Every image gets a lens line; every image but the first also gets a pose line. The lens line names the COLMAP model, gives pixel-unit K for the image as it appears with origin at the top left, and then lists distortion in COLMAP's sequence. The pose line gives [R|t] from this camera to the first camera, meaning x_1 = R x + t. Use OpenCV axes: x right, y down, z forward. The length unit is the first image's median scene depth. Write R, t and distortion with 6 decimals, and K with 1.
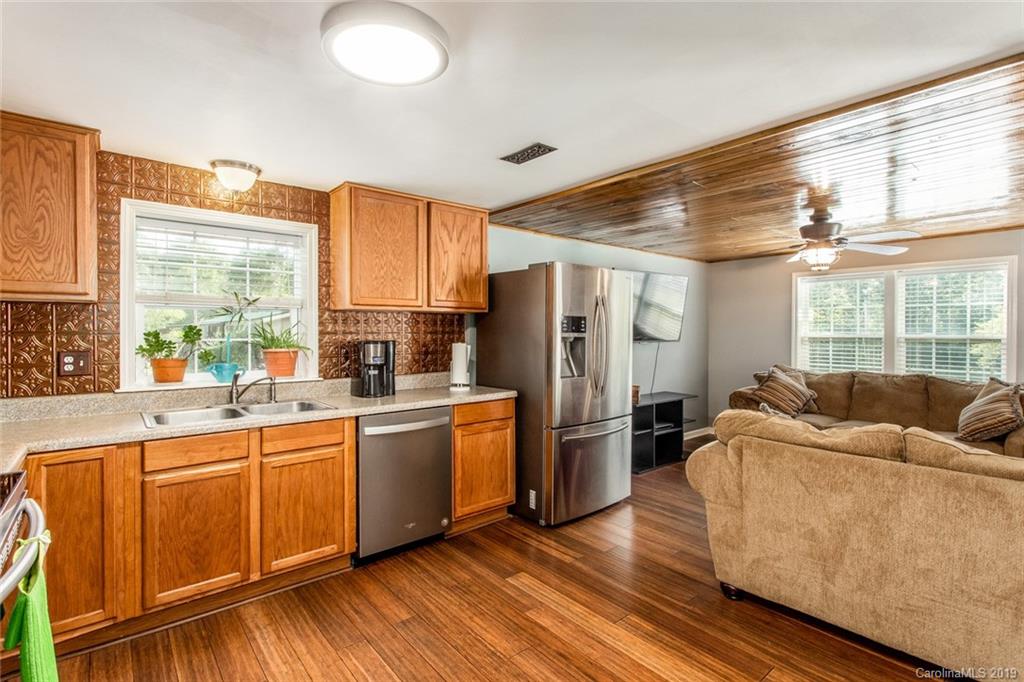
lens RADIAL K [[511.9, 0, 528.0], [0, 511.9, 331.4], [0, 0, 1]] dist [-0.000138, -0.000042]
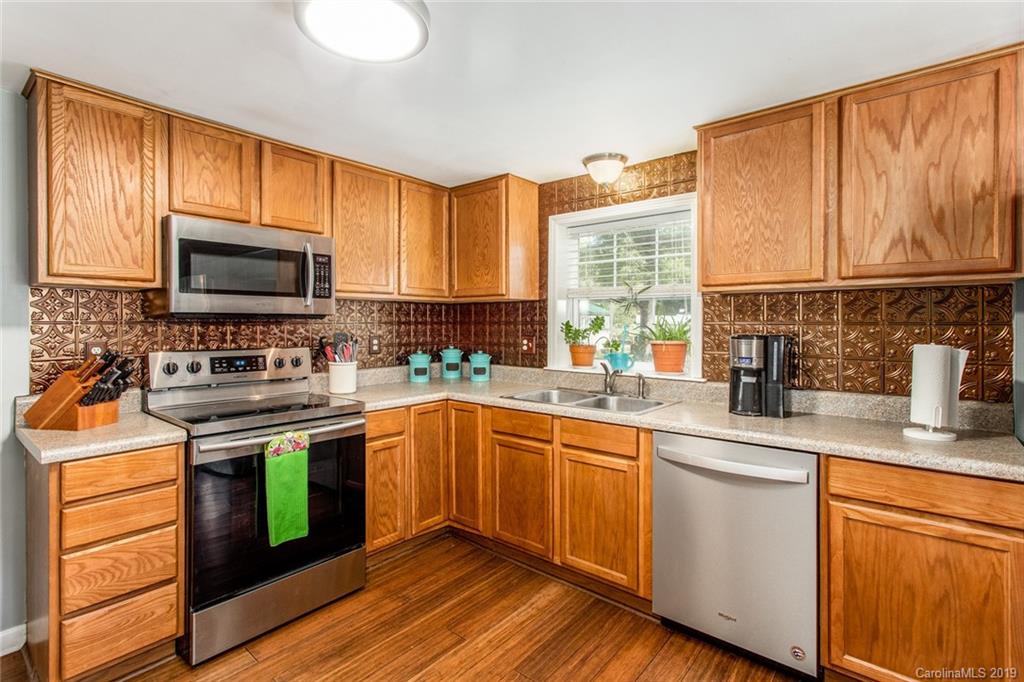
lens RADIAL K [[527.3, 0, 485.6], [0, 527.3, 320.6], [0, 0, 1]] dist [0.003607, 0.001083]
pose [[0.081640, -0.002996, -0.996657, 0.421384], [-0.000065, 0.999995, -0.003011, 0.001467], [0.996662, 0.000311, 0.081640, 0.633271]]
